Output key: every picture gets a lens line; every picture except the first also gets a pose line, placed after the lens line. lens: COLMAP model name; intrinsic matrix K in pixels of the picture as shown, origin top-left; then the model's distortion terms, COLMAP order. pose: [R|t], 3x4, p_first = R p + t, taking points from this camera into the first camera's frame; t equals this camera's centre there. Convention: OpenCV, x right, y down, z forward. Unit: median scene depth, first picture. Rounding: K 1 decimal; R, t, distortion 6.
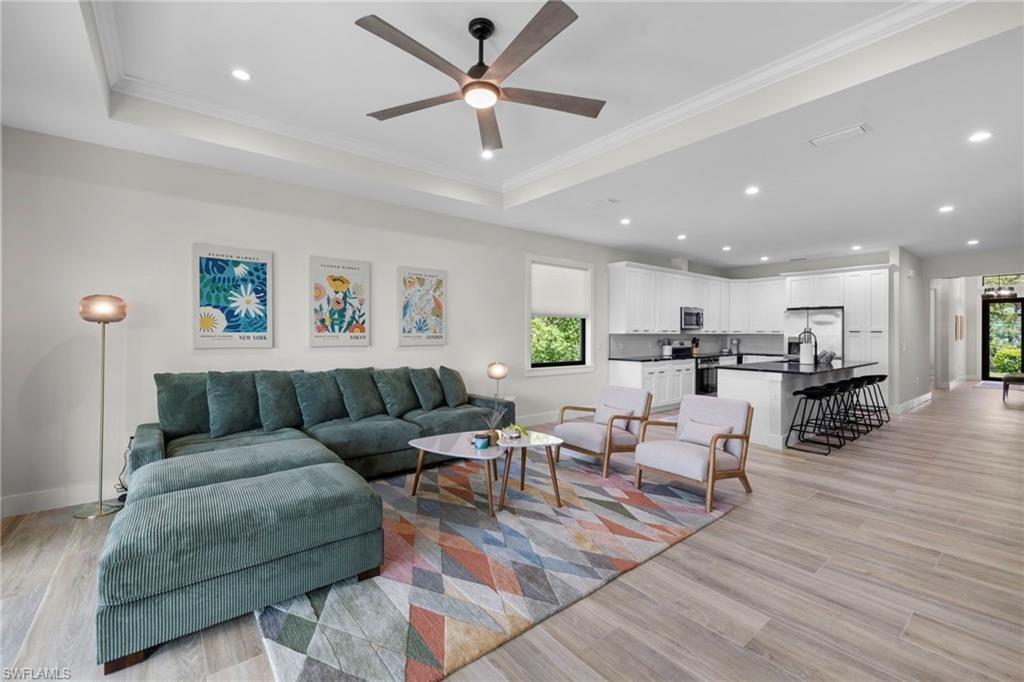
lens RADIAL K [[434.5, 0, 509.6], [0, 434.5, 332.1], [0, 0, 1]] dist [-0.000813, 0.001282]
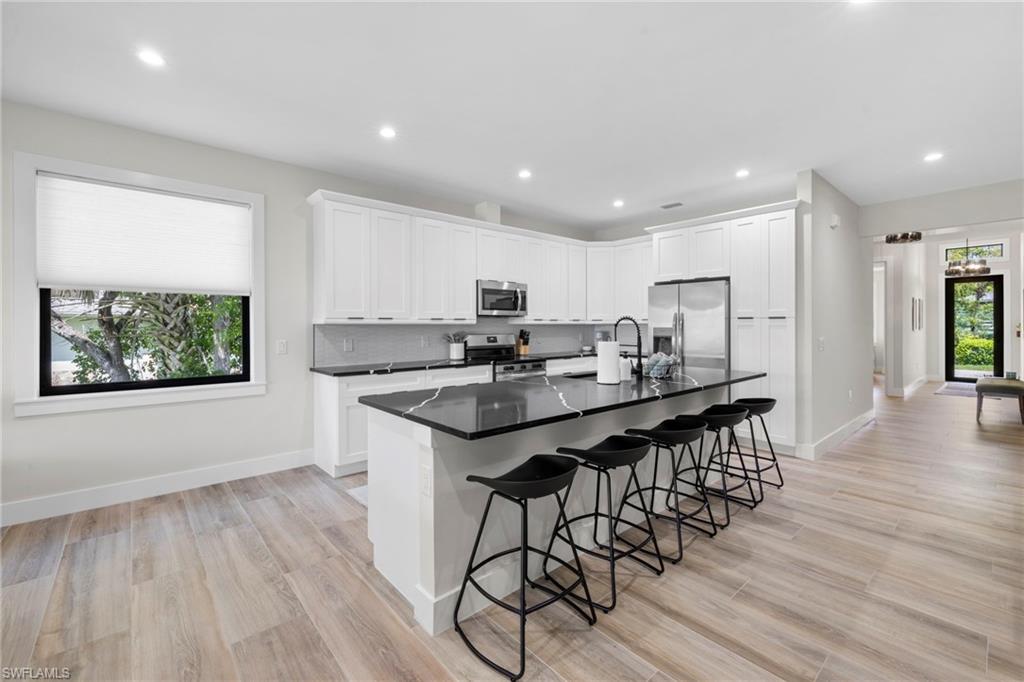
lens RADIAL K [[434.5, 0, 512.2], [0, 434.5, 325.9], [0, 0, 1]] dist [-0.000813, 0.001282]
pose [[0.998964, -0.005816, 0.045143, 0.622471], [0.005675, 0.999979, 0.003241, 0.008078], [-0.045161, -0.002981, 0.998975, 0.580994]]
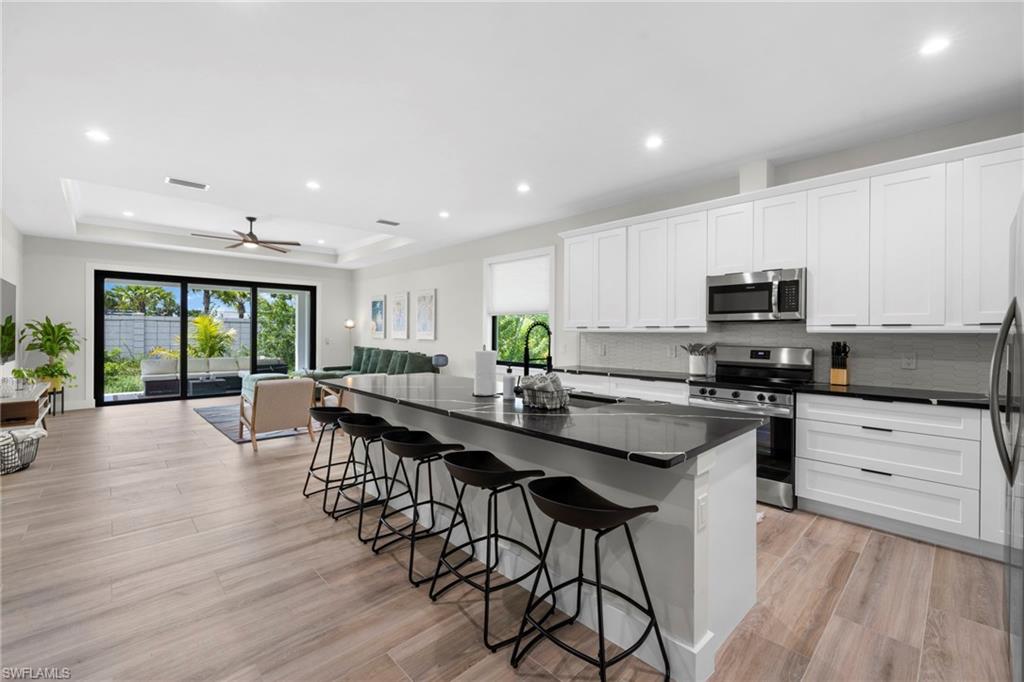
lens RADIAL K [[428.6, 0, 507.6], [0, 428.6, 333.7], [0, 0, 1]] dist [0.004342, 0.000170]
pose [[0.076612, -0.001249, -0.997060, 1.275172], [-0.003427, 0.999993, -0.001516, 0.010849], [0.997055, 0.003533, 0.076607, 1.110160]]
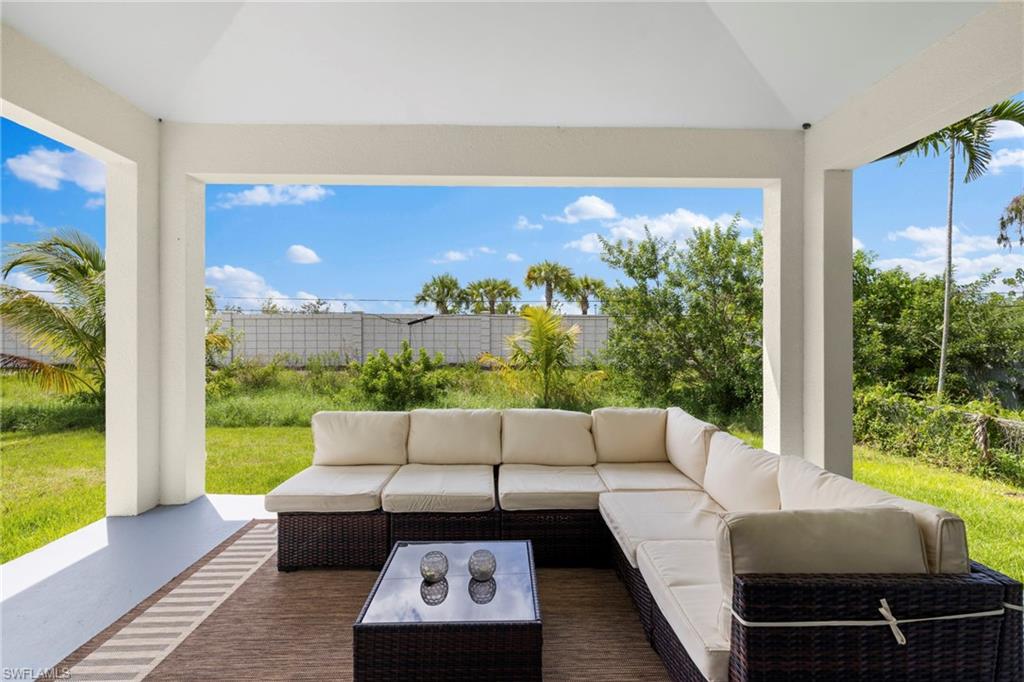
lens RADIAL K [[435.5, 0, 508.2], [0, 435.5, 331.5], [0, 0, 1]] dist [-0.009231, -0.000219]
pose [[-0.602120, -0.009625, -0.798348, -0.380175], [-0.001747, 0.999941, -0.010737, 0.029697], [0.798404, -0.005070, -0.602101, 0.215891]]
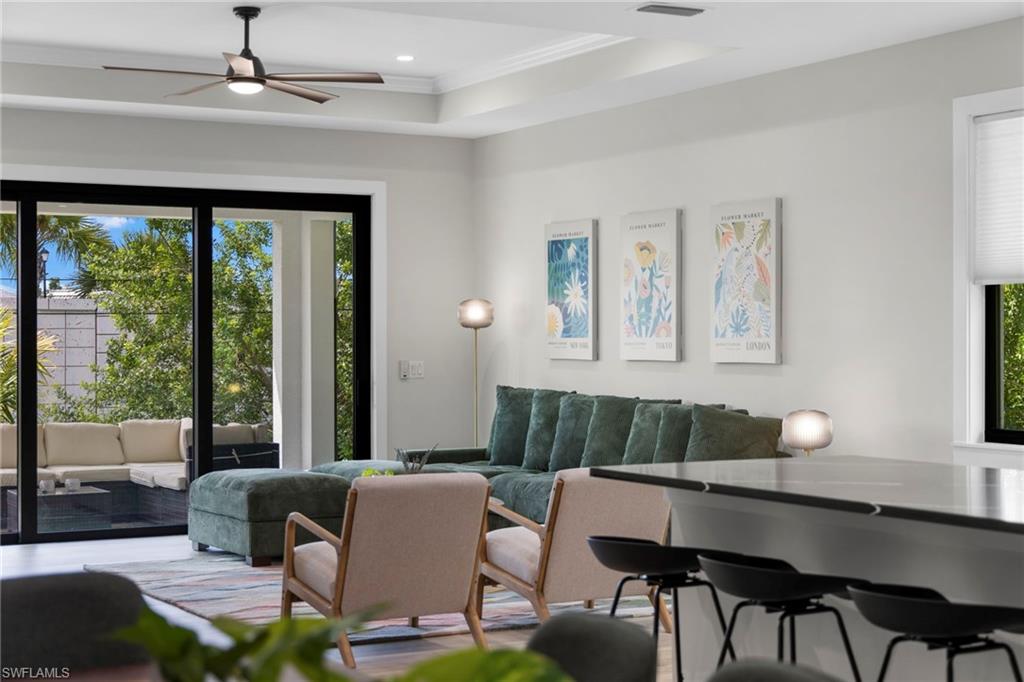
lens RADIAL K [[1724.0, 0, 522.3], [0, 1724.0, 339.4], [0, 0, 1]] dist [0.053514, 0.000000]
pose [[-0.170568, -0.004587, -0.985335, 1.622649], [0.002929, 0.999982, -0.005163, 0.013132], [0.985342, -0.003766, -0.170551, 1.028623]]
